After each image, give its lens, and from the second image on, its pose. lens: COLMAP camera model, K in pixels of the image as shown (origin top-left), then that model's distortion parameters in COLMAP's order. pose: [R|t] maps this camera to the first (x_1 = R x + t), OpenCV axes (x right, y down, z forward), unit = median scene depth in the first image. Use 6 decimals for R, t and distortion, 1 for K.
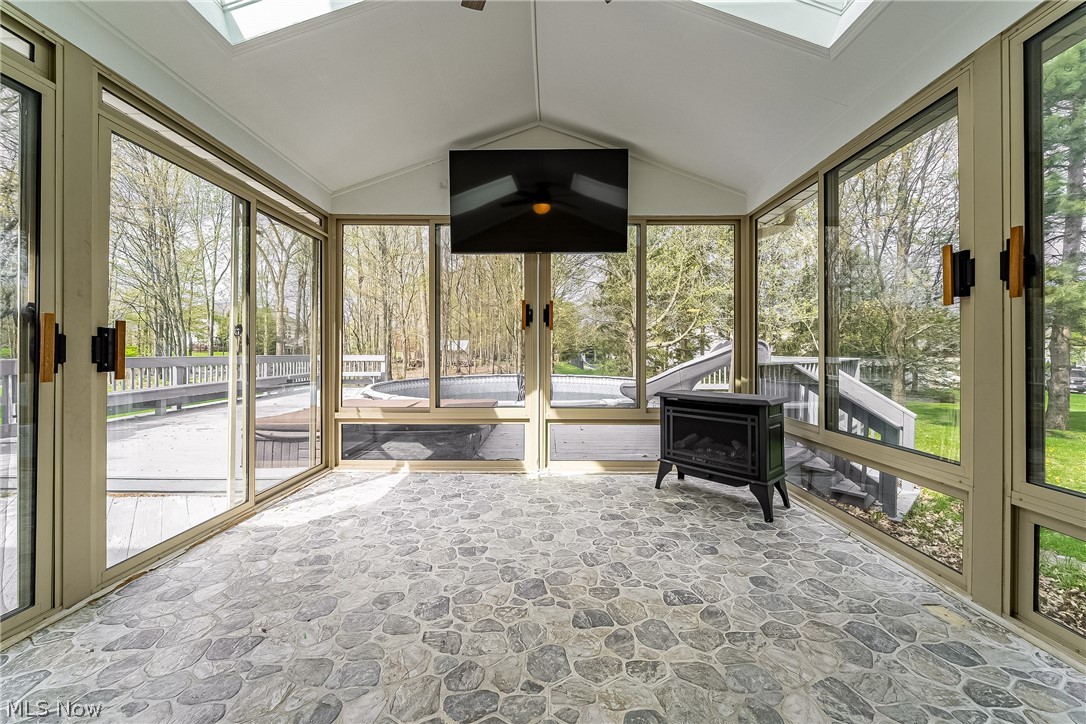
lens RADIAL K [[375.2, 0, 541.3], [0, 375.2, 356.4], [0, 0, 1]] dist [-0.001387, -0.000083]
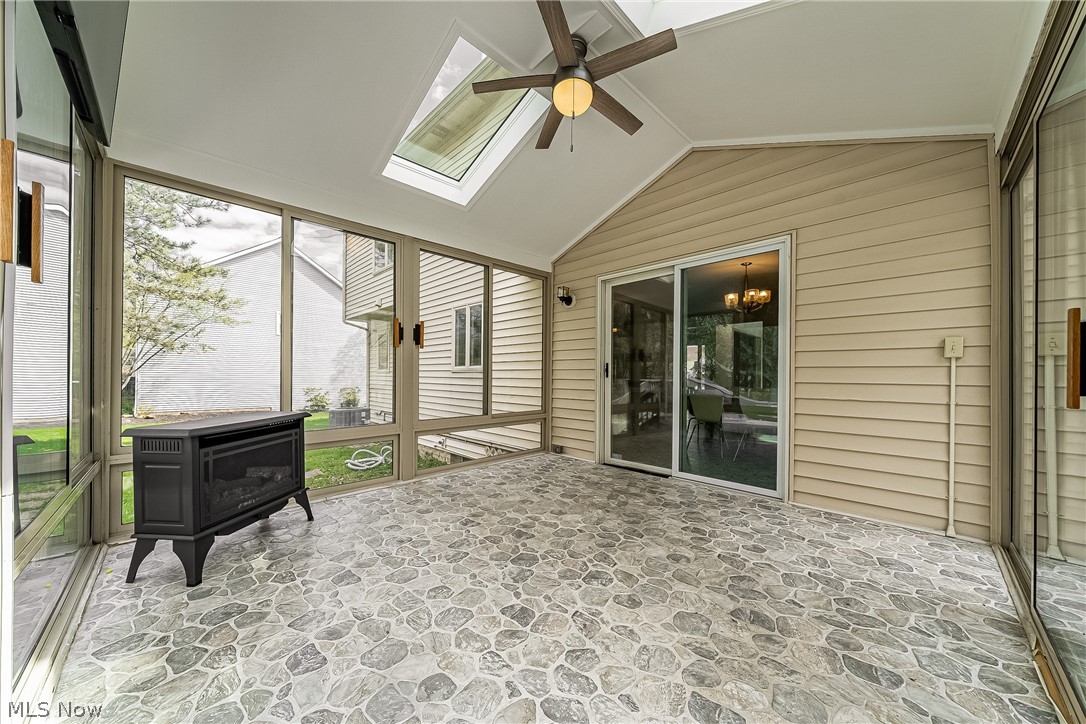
lens RADIAL K [[375.2, 0, 543.2], [0, 375.2, 369.9], [0, 0, 1]] dist [-0.001387, -0.000083]
pose [[-0.705532, 0.004390, 0.708664, -0.951658], [-0.000299, 0.999979, -0.006492, 0.001266], [-0.708678, -0.004792, -0.705516, 1.840064]]
